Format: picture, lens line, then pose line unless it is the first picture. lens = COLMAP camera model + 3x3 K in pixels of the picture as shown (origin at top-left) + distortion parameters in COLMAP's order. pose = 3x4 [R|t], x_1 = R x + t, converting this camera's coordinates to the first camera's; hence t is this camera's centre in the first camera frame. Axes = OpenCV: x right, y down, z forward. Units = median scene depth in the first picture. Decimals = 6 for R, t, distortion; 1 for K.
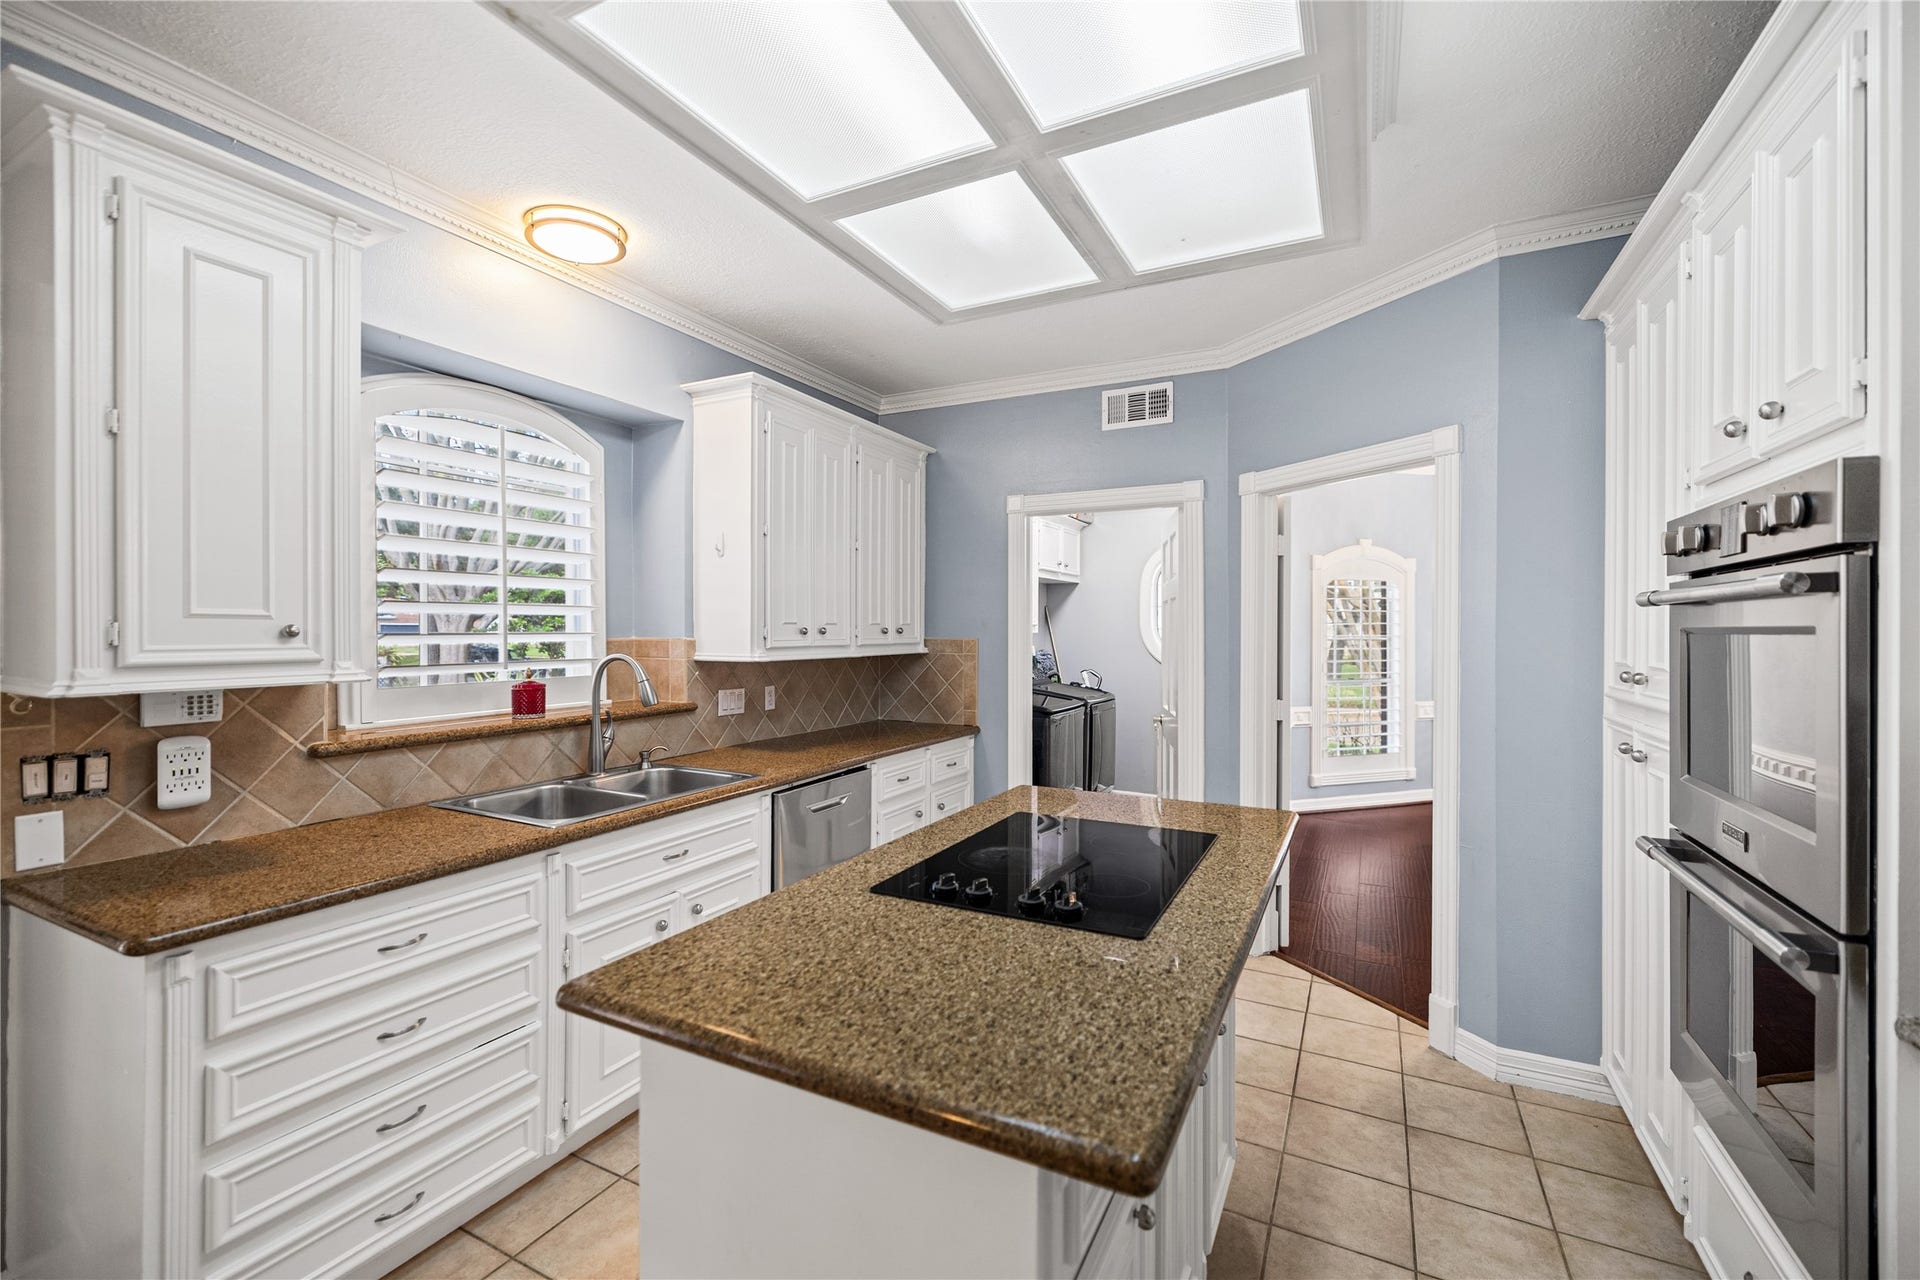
lens RADIAL K [[812.0, 0, 950.0], [0, 812.0, 632.6], [0, 0, 1]] dist [0.003972, -0.001292]
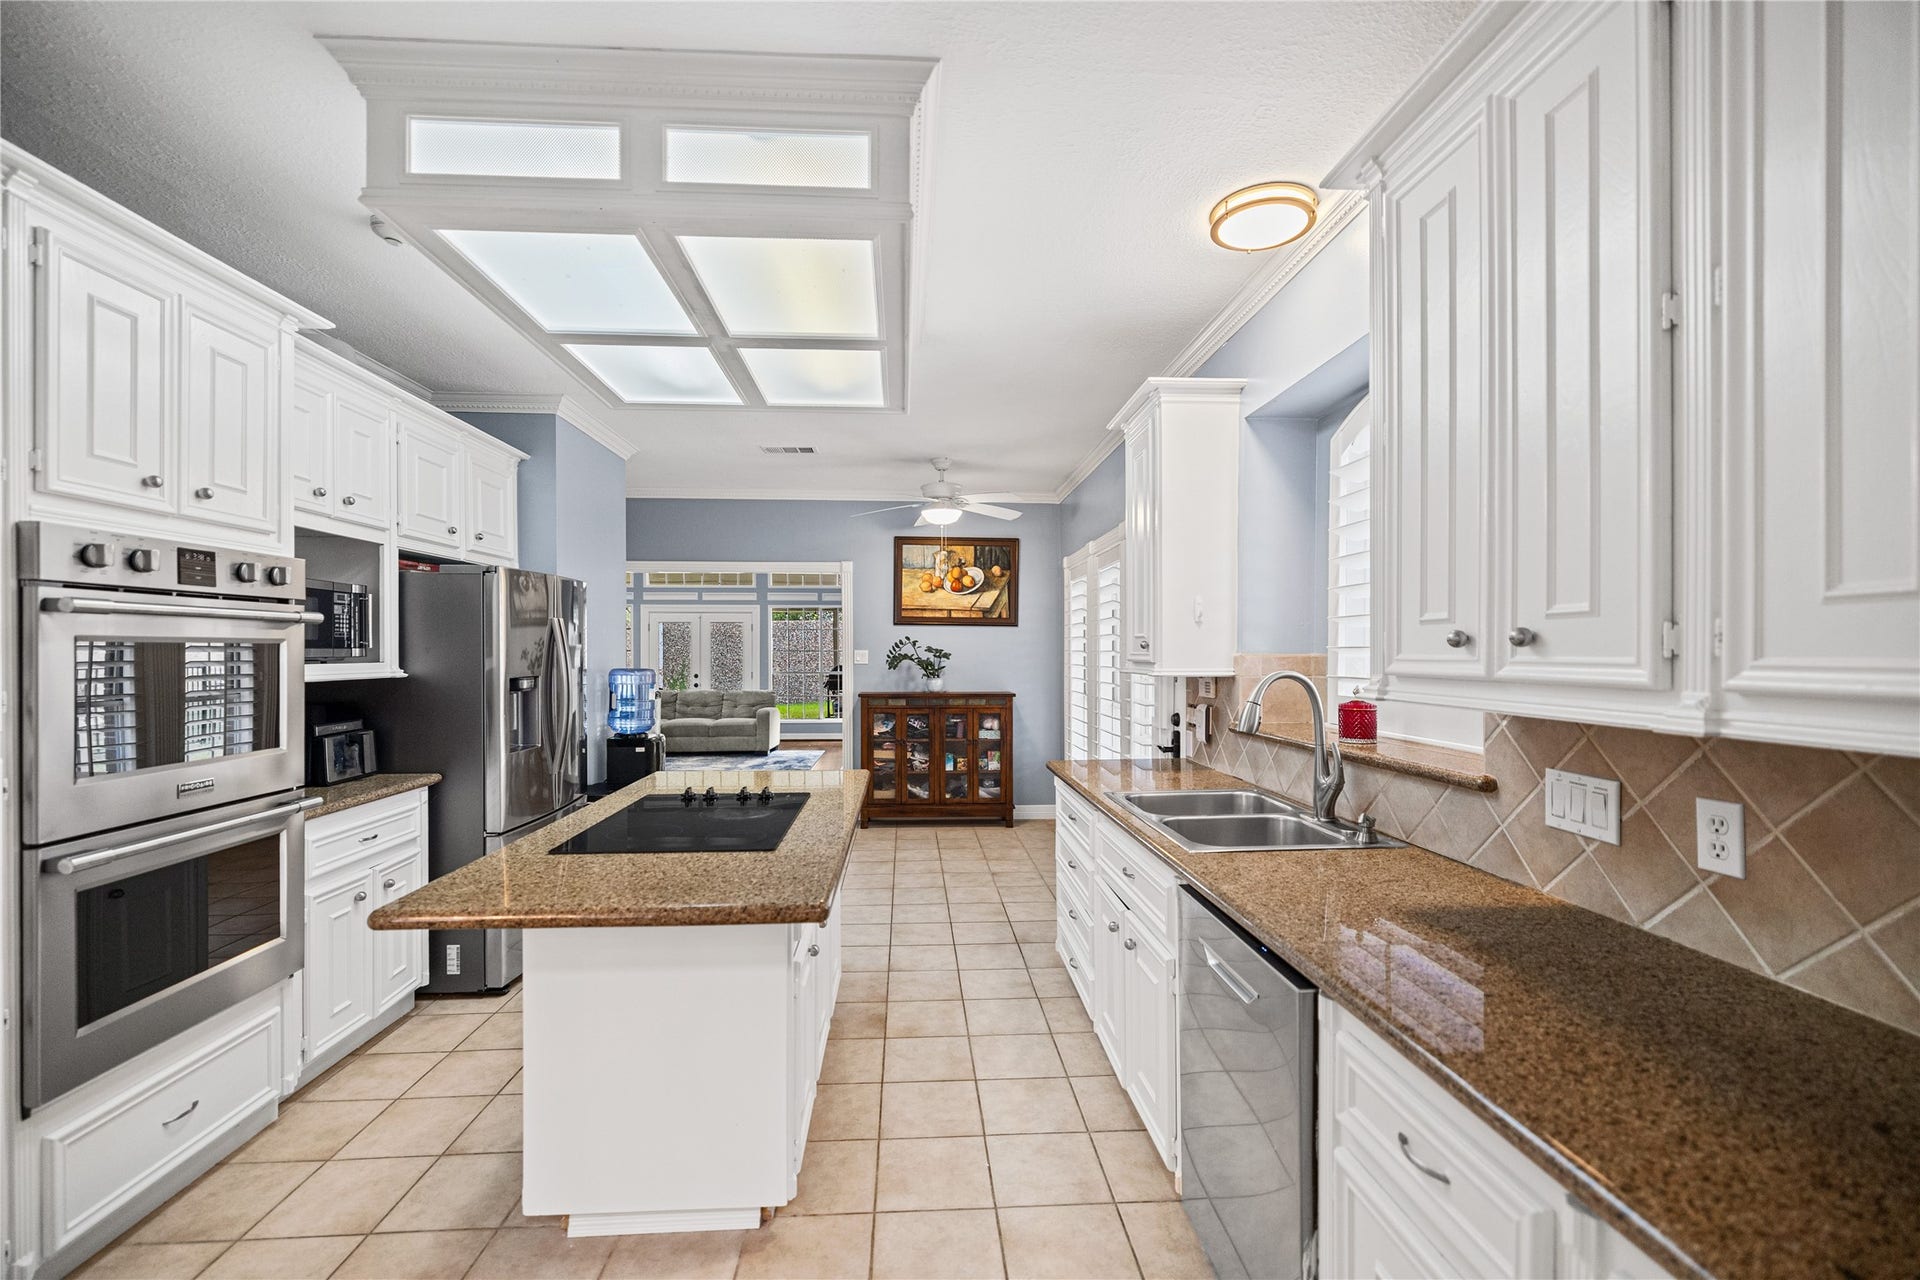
lens RADIAL K [[812.0, 0, 949.3], [0, 812.0, 651.1], [0, 0, 1]] dist [0.003972, -0.001292]
pose [[-0.862903, 0.000261, -0.505369, 0.302360], [-0.002135, 0.999989, 0.004163, 0.003831], [0.505365, 0.004671, -0.862893, 1.534648]]
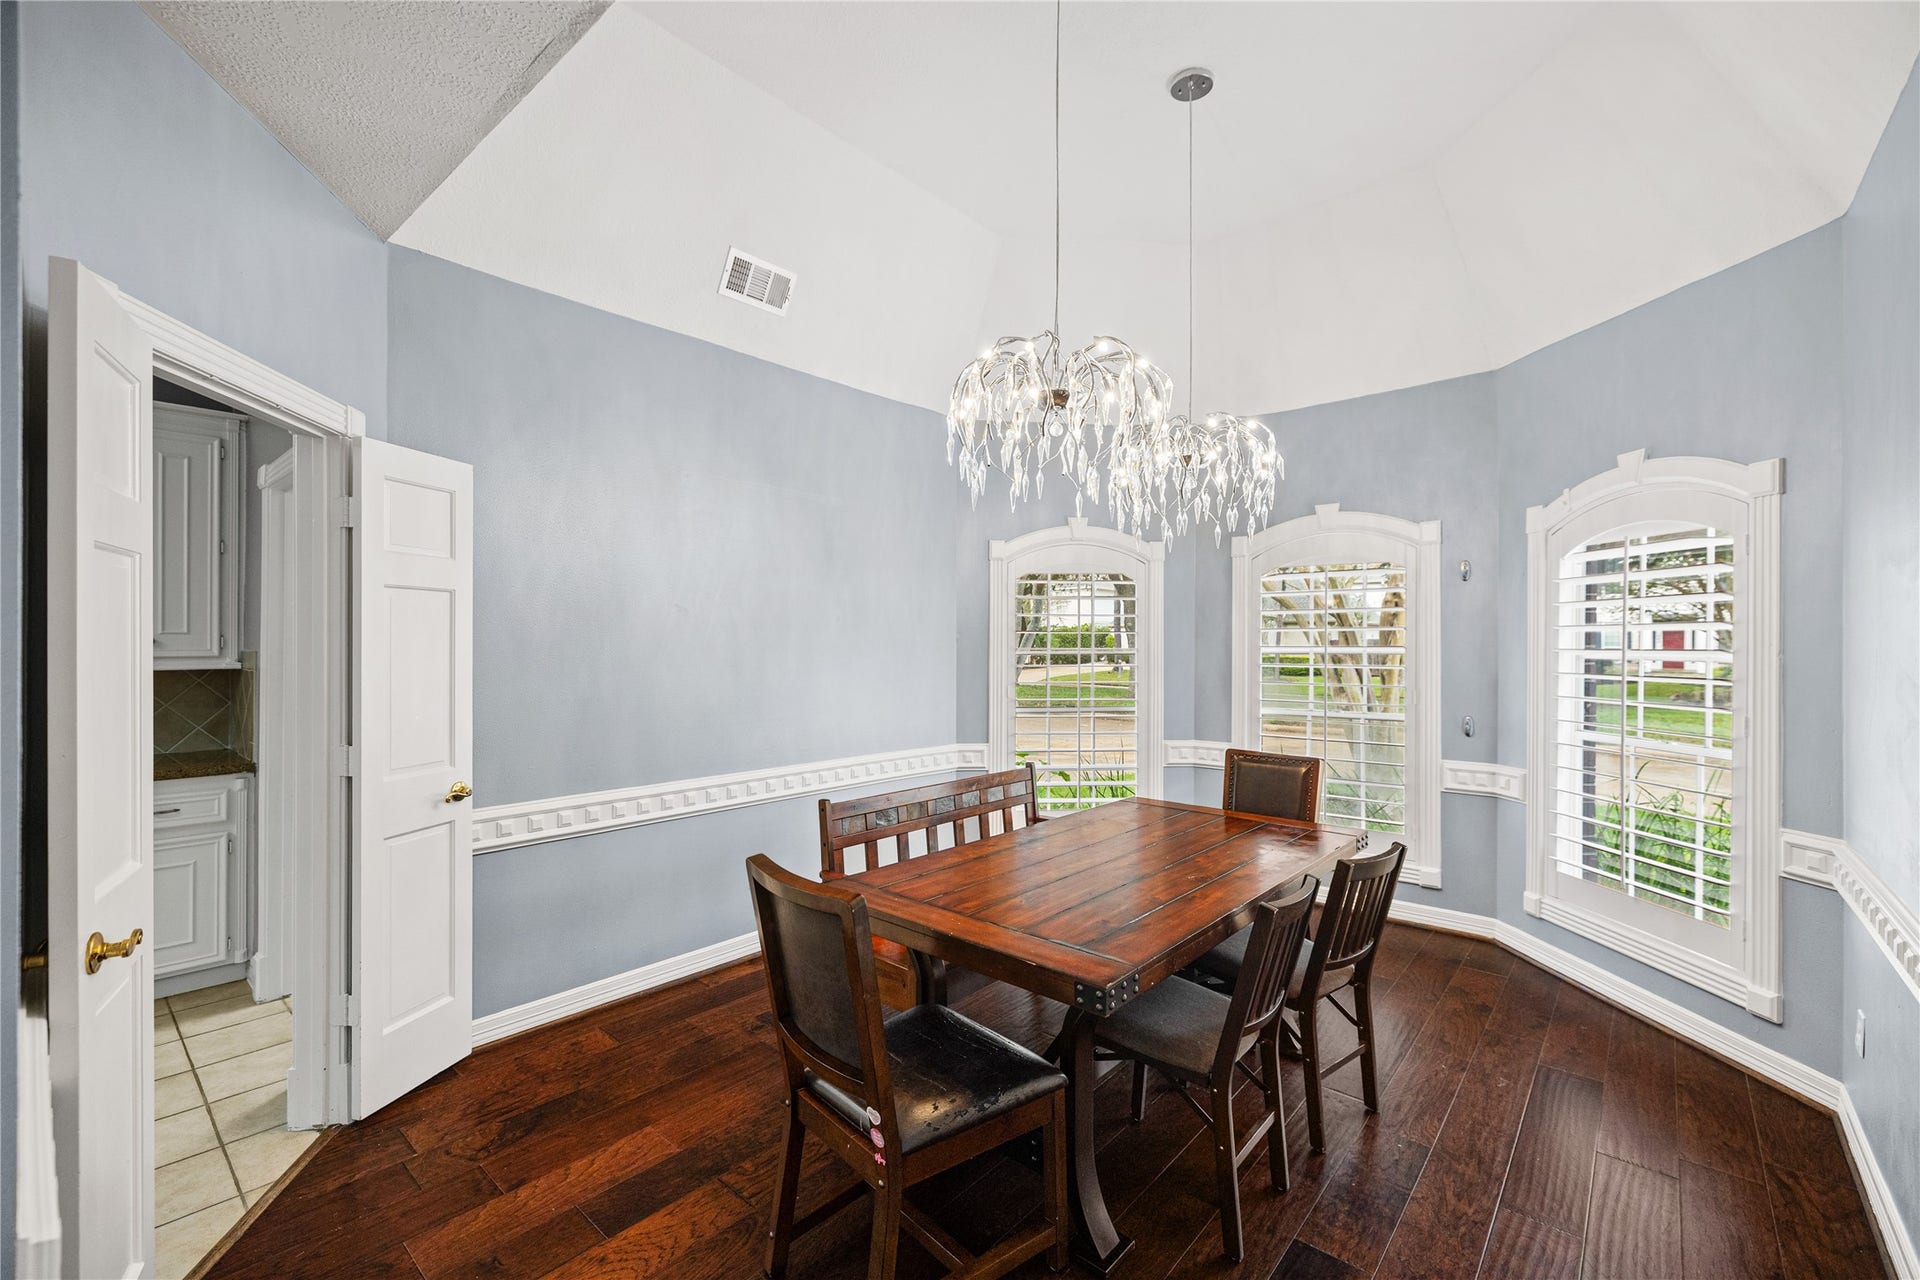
lens RADIAL K [[780.8, 0, 964.0], [0, 780.8, 645.3], [0, 0, 1]] dist [0.005064, 0.000210]
pose [[0.970938, 0.000546, -0.239332, 1.387942], [-0.002413, 0.999969, -0.007508, 0.008912], [0.239321, 0.007867, 0.970909, 0.657754]]
